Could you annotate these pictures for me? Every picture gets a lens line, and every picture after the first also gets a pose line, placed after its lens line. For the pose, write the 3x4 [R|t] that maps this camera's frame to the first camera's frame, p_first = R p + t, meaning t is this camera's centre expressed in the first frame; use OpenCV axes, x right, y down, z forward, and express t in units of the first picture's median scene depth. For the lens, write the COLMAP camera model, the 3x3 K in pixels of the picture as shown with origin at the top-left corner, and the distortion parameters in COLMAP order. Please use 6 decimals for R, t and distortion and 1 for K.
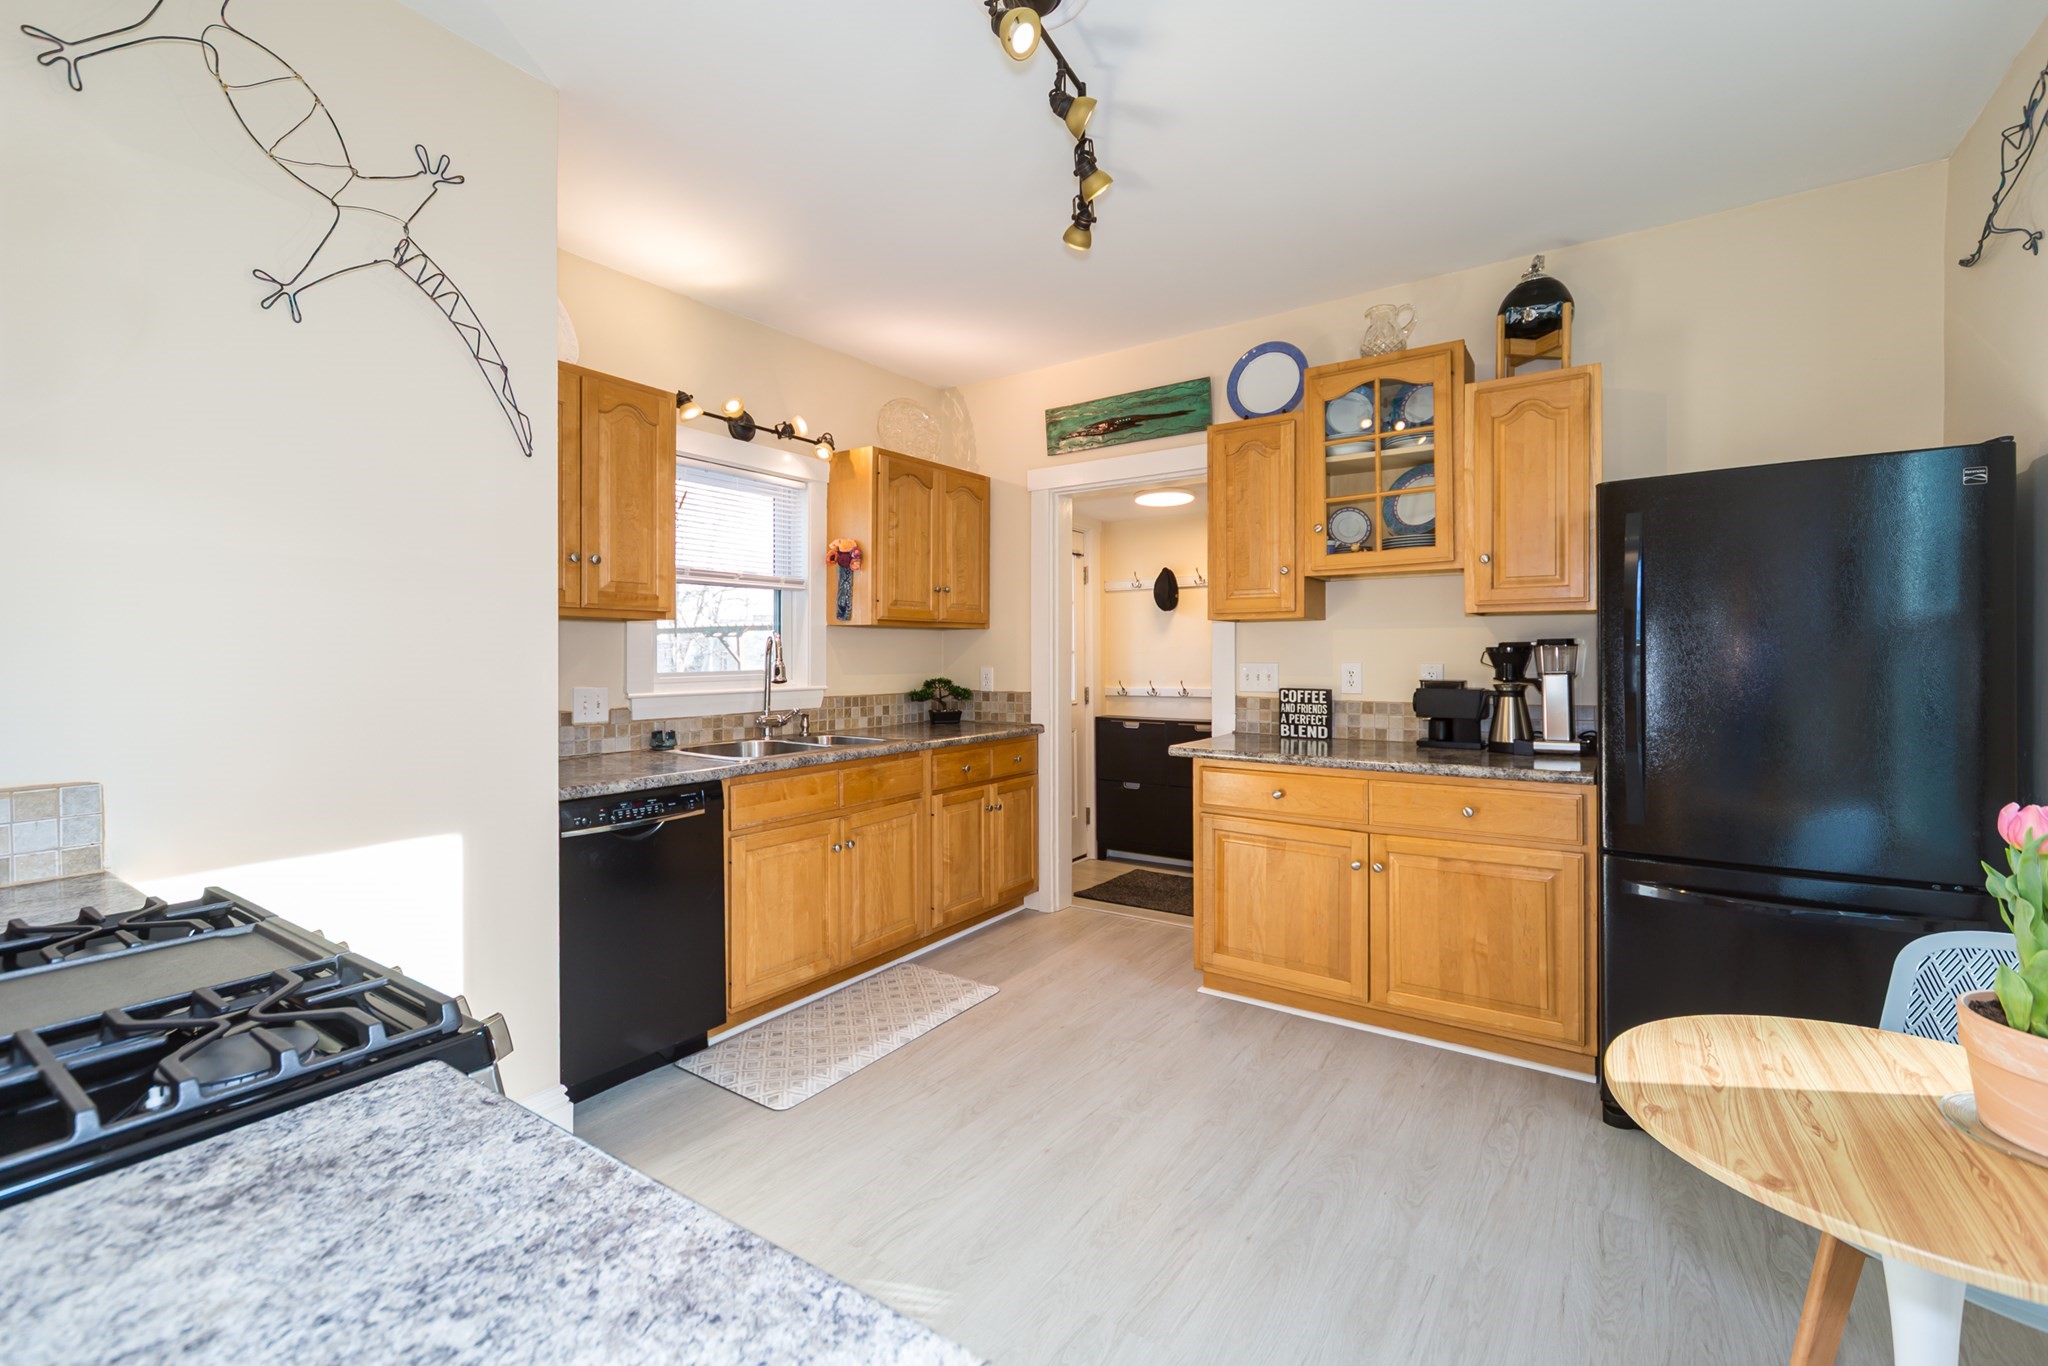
lens RADIAL K [[845.3, 0, 1019.6], [0, 845.3, 662.4], [0, 0, 1]] dist [0.002402, 0.000061]
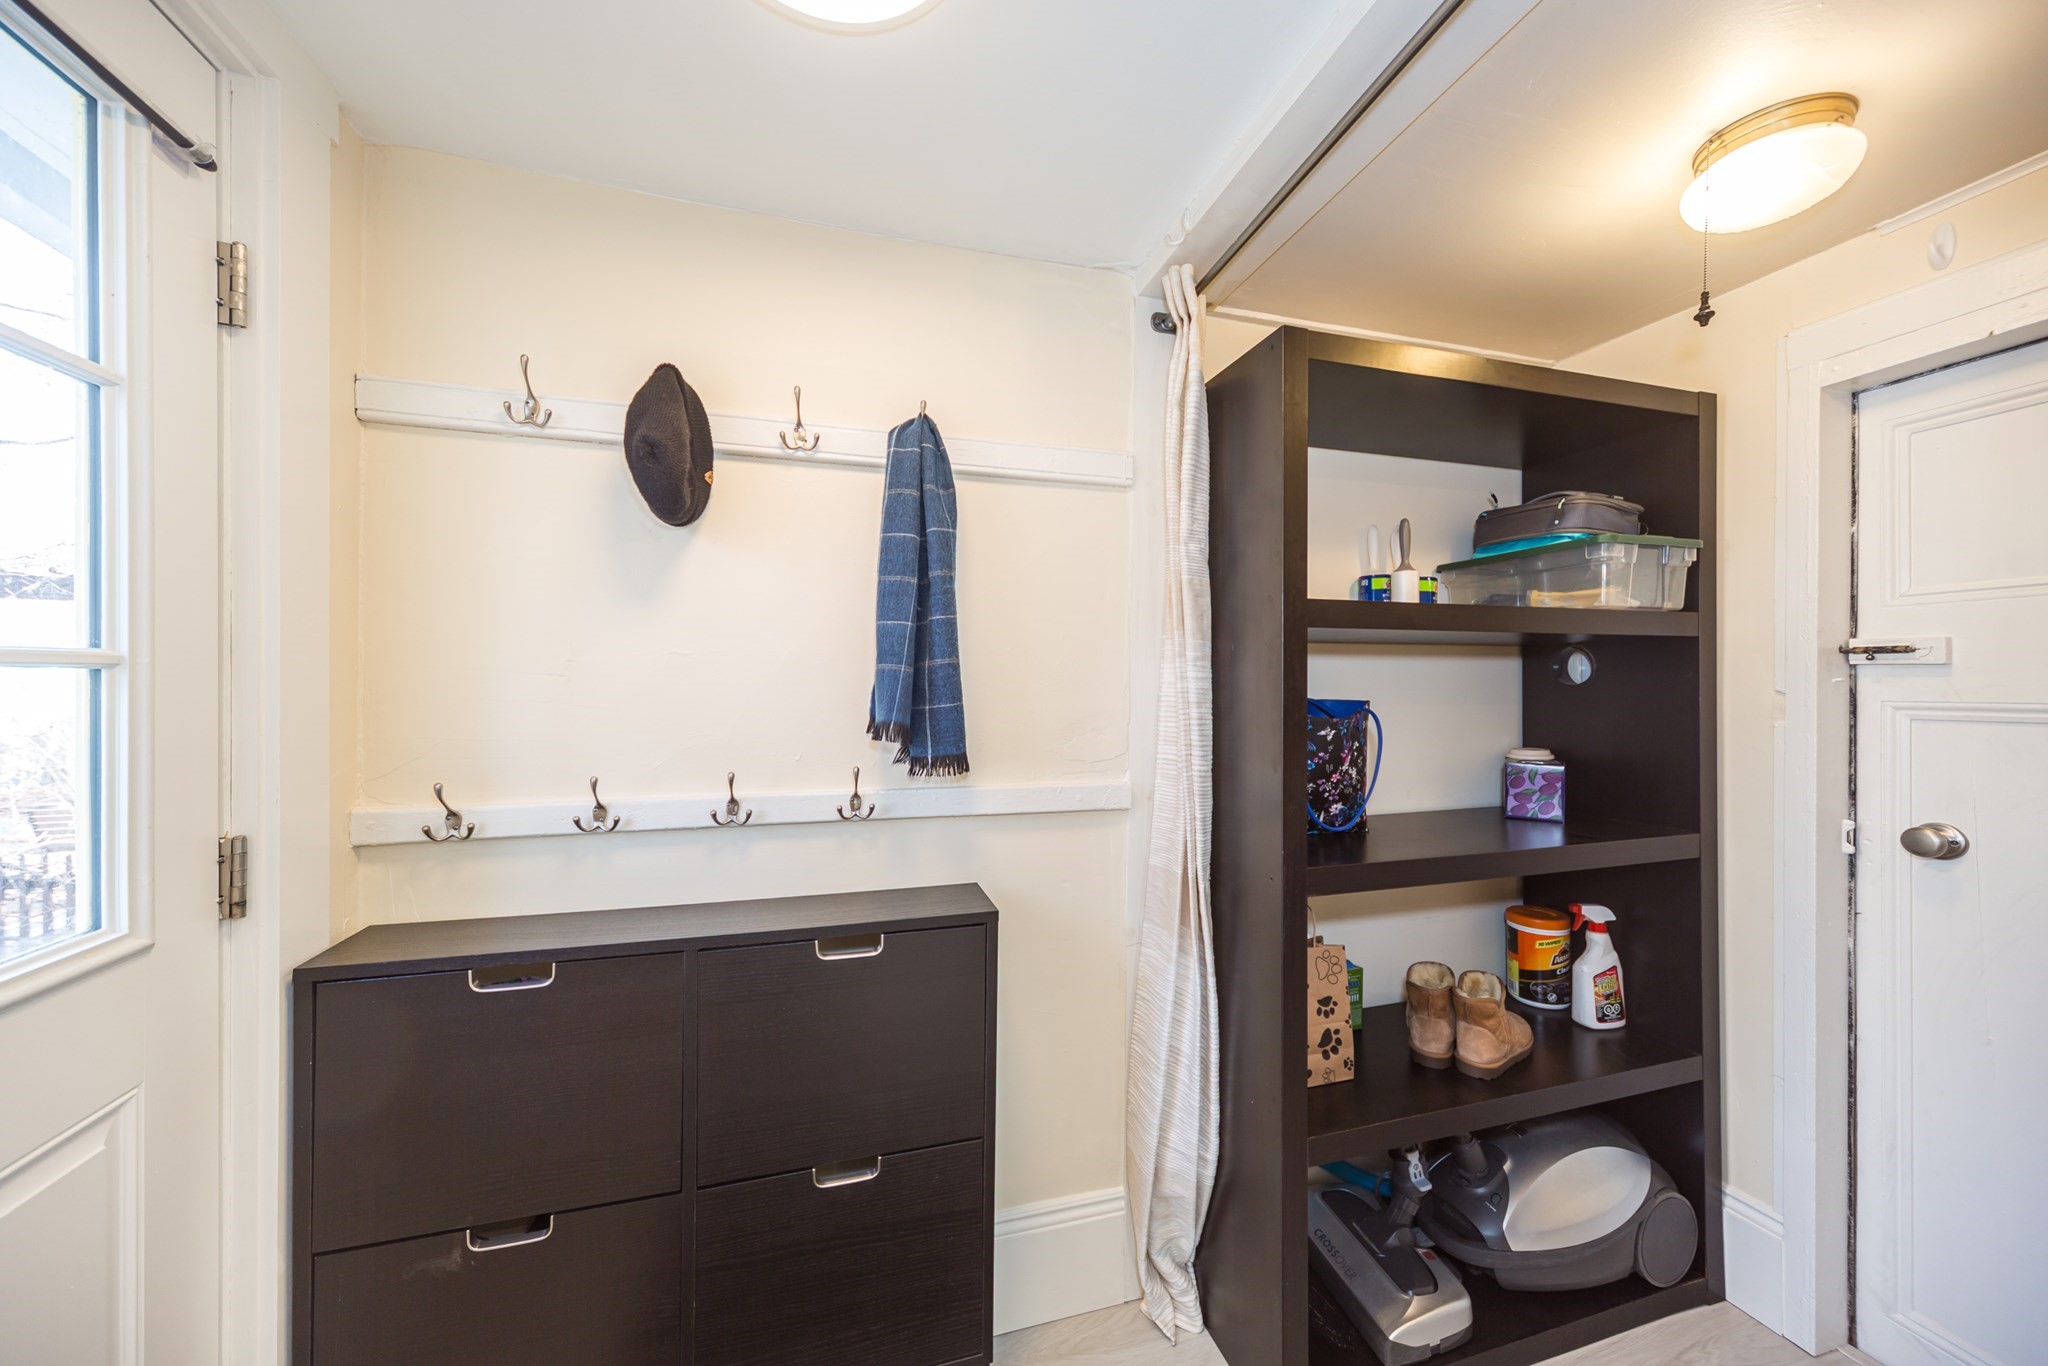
lens RADIAL K [[711.4, 0, 1030.2], [0, 711.4, 679.3], [0, 0, 1]] dist [0.008987, -0.000013]
pose [[0.620616, 0.007877, 0.784075, 0.073695], [-0.000679, 0.999955, -0.009508, -0.008749], [-0.784115, 0.005368, 0.620593, 0.879712]]
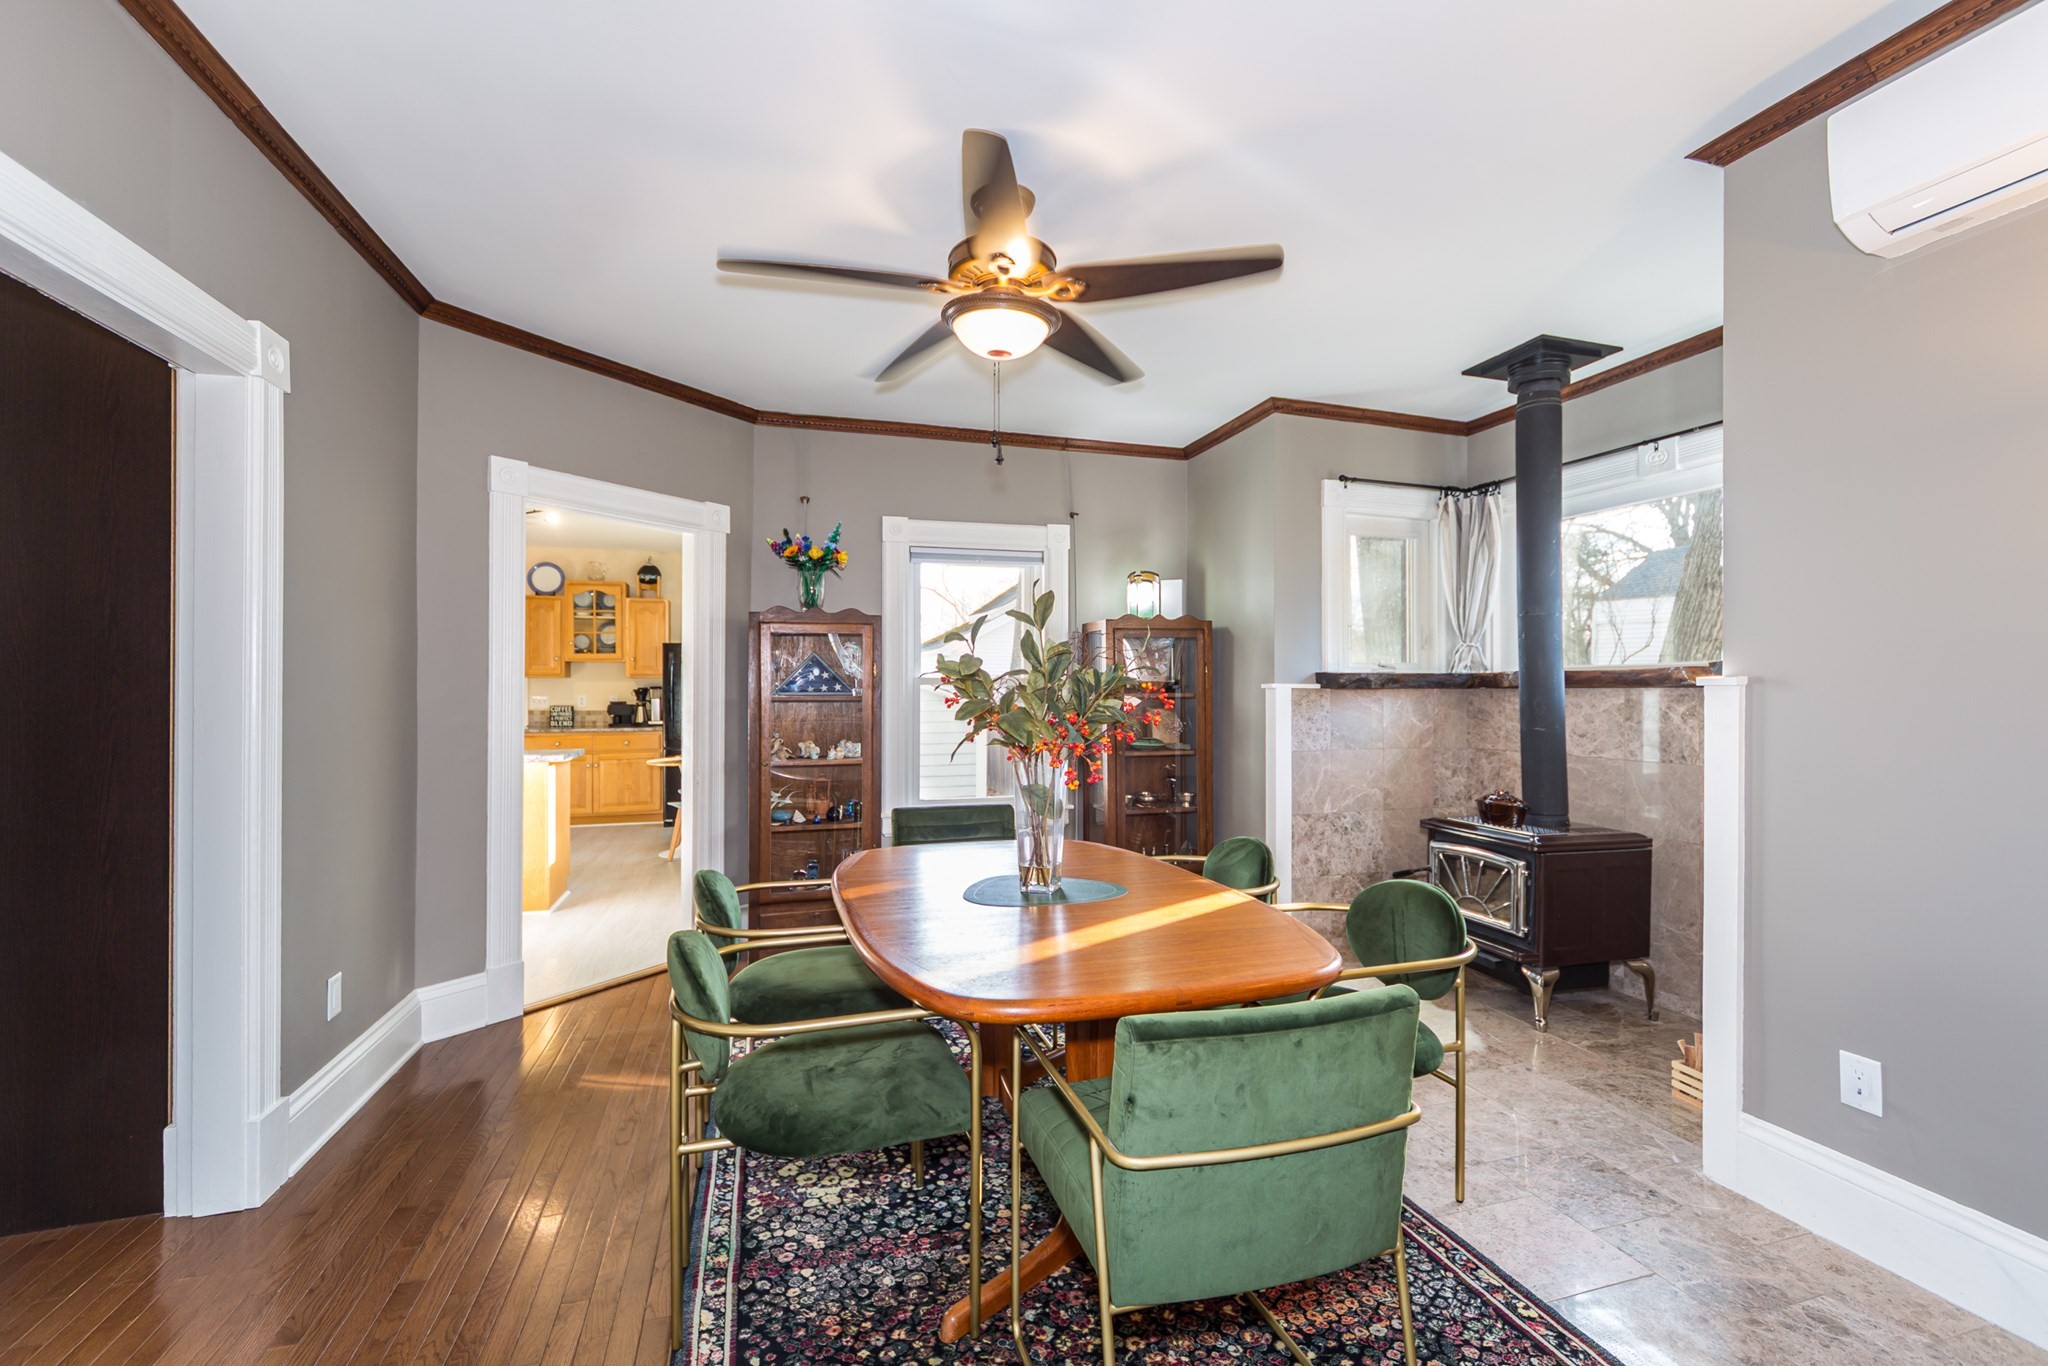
lens RADIAL K [[845.3, 0, 1022.0], [0, 845.3, 682.9], [0, 0, 1]] dist [0.002402, 0.000061]
pose [[0.617790, 0.007585, 0.786306, -0.844791], [0.006660, 0.999867, -0.014877, 0.011514], [-0.786315, 0.014428, 0.617658, -1.717468]]
